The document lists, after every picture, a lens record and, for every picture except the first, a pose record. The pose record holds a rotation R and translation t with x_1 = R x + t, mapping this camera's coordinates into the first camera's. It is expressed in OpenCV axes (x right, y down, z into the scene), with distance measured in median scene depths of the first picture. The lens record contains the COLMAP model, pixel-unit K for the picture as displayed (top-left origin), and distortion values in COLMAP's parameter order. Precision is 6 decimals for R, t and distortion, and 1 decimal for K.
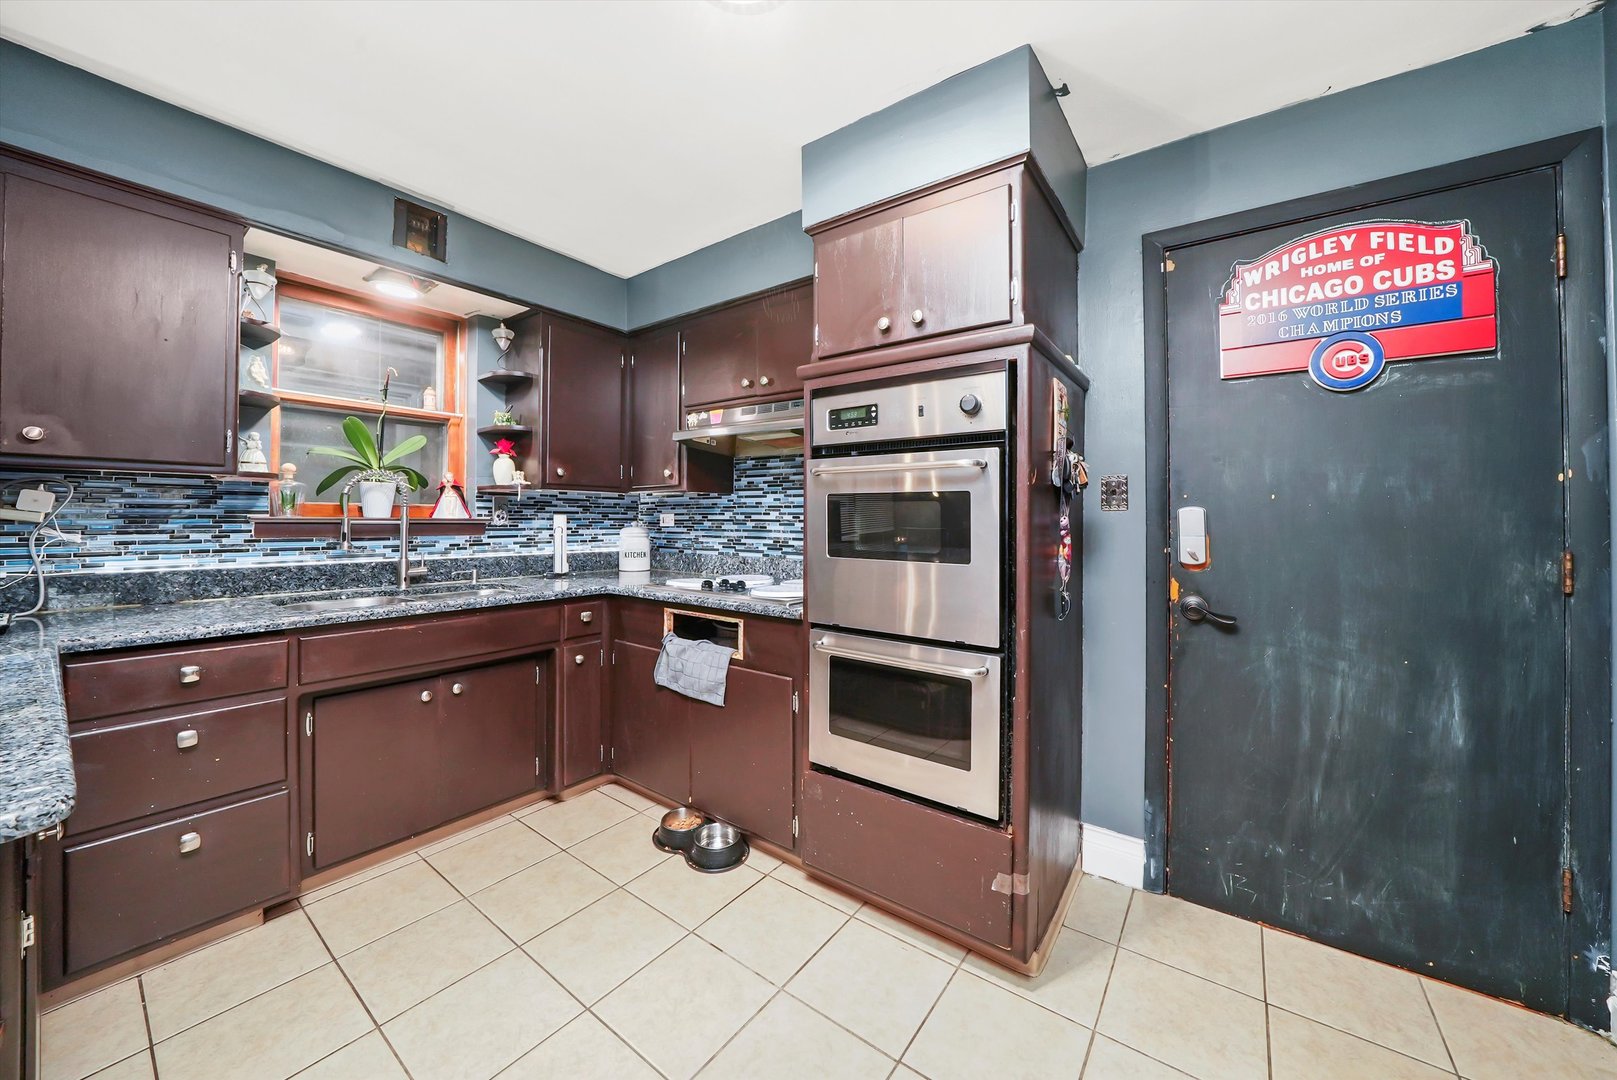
lens RADIAL K [[577.0, 0, 807.0], [0, 577.0, 520.8], [0, 0, 1]] dist [-0.017848, -0.000070]
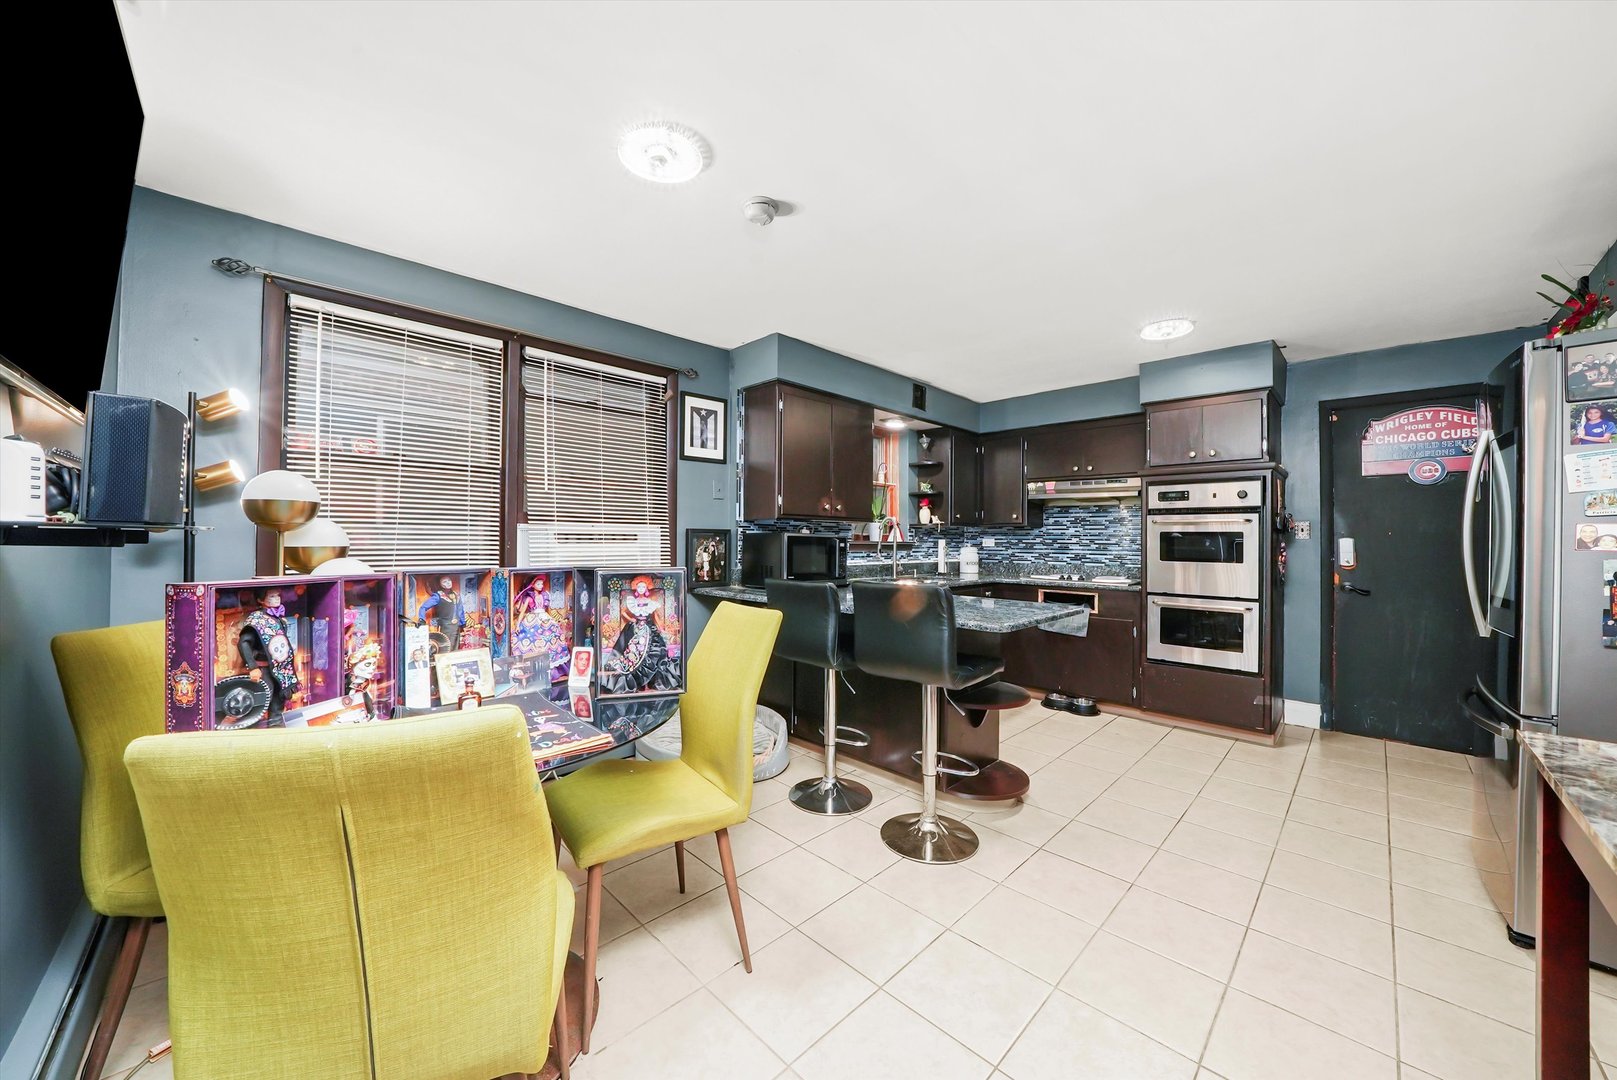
lens RADIAL K [[576.3, 0, 808.5], [0, 576.3, 540.0], [0, 0, 1]] dist [-0.018631, -0.000009]
pose [[0.989928, 0.003035, -0.141539, -0.805792], [-0.003437, 0.999991, -0.002597, -0.004496], [0.141530, 0.003057, 0.989929, -1.088952]]
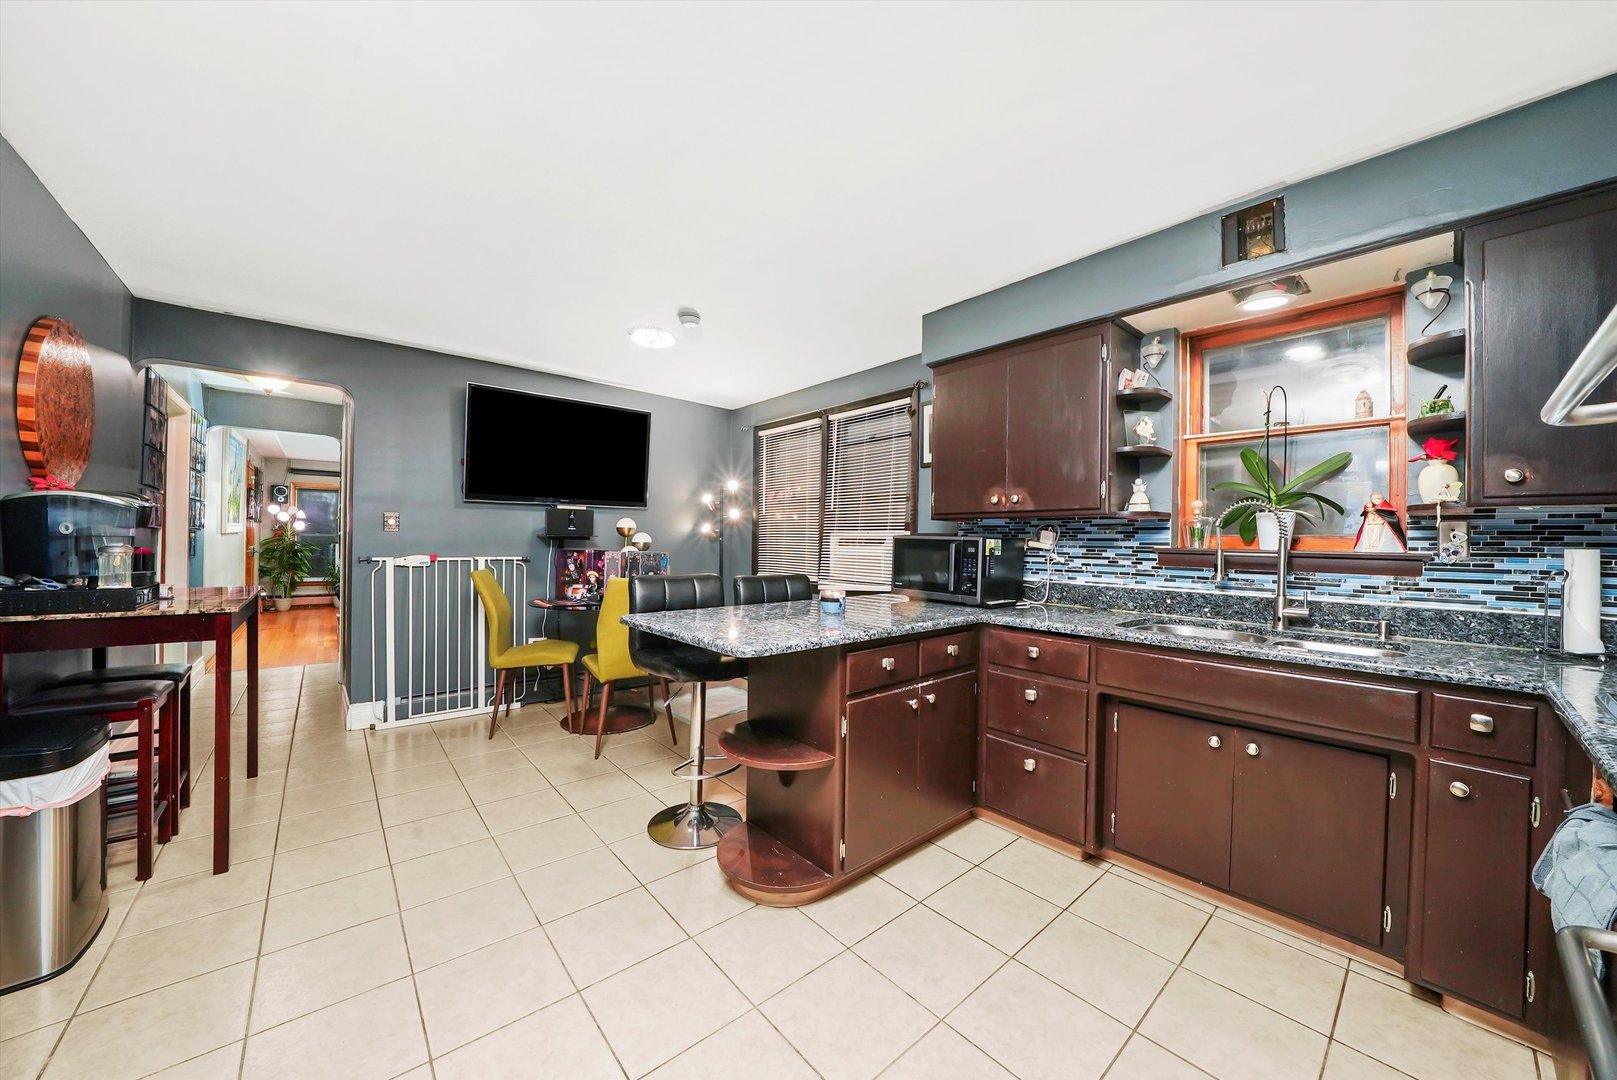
lens RADIAL K [[577.2, 0, 812.1], [0, 577.2, 545.1], [0, 0, 1]] dist [-0.019004, 0.000027]
pose [[-0.212065, -0.001740, -0.977254, 0.361490], [-0.018857, 0.999820, 0.002312, -0.002086], [0.977074, 0.018918, -0.212060, 0.528447]]
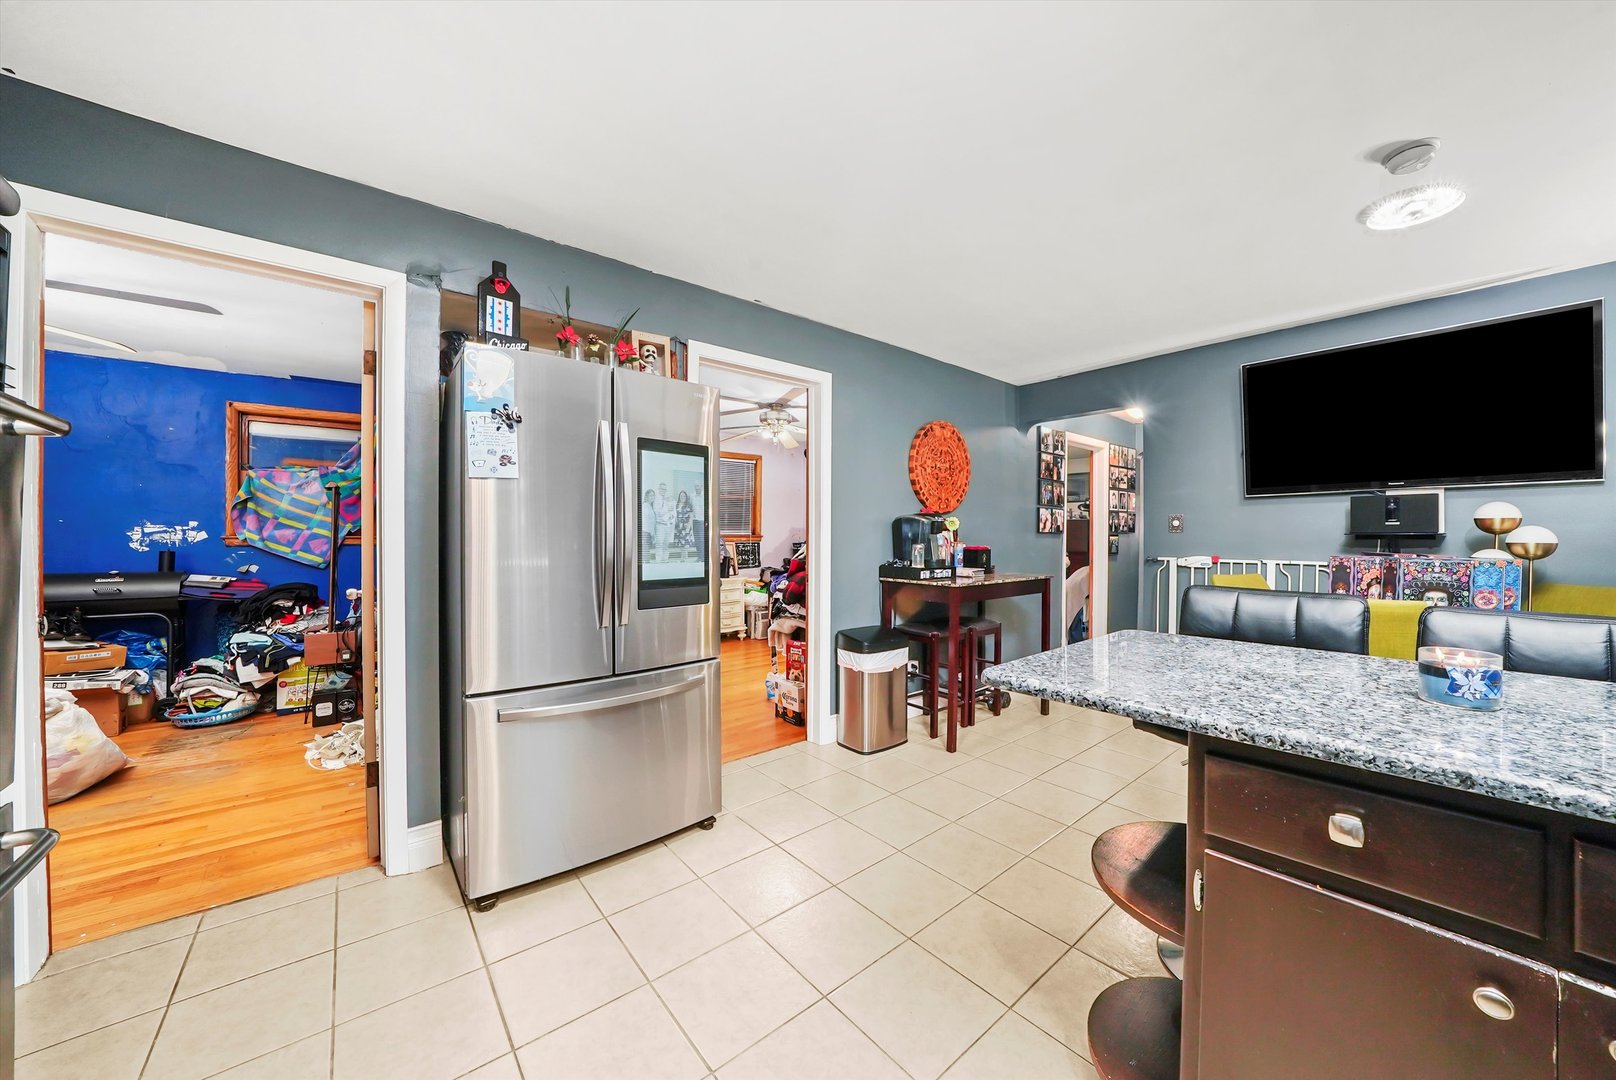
lens RADIAL K [[575.9, 0, 808.0], [0, 575.9, 540.0], [0, 0, 1]] dist [-0.018631, -0.000009]
pose [[-0.968099, -0.006018, 0.250496, -0.345873], [-0.002785, 0.999908, 0.013258, -0.011618], [-0.250553, 0.012137, -0.968027, 0.925999]]
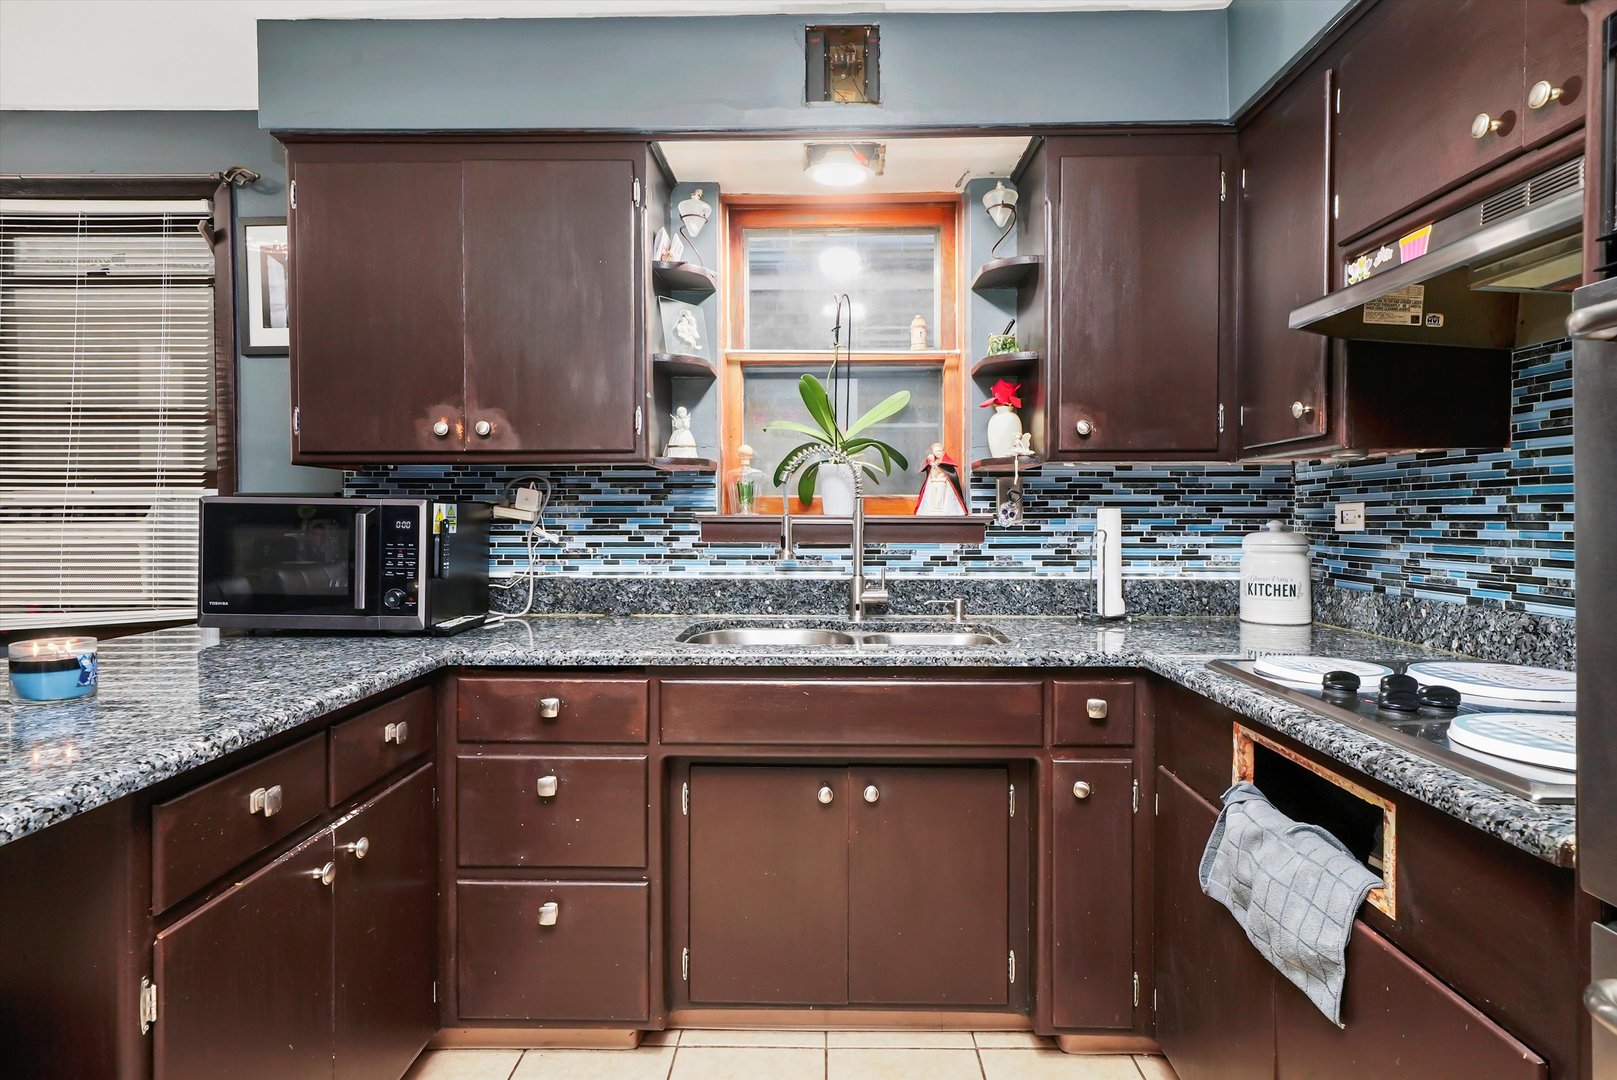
lens RADIAL K [[877.1, 0, 814.6], [0, 877.1, 529.6], [0, 0, 1]] dist [0.017996, 0.000811]
pose [[0.581517, 0.007311, -0.813501, 0.114852], [0.001802, 0.999946, 0.010276, 0.000933], [0.813532, -0.007442, 0.581472, 0.405390]]
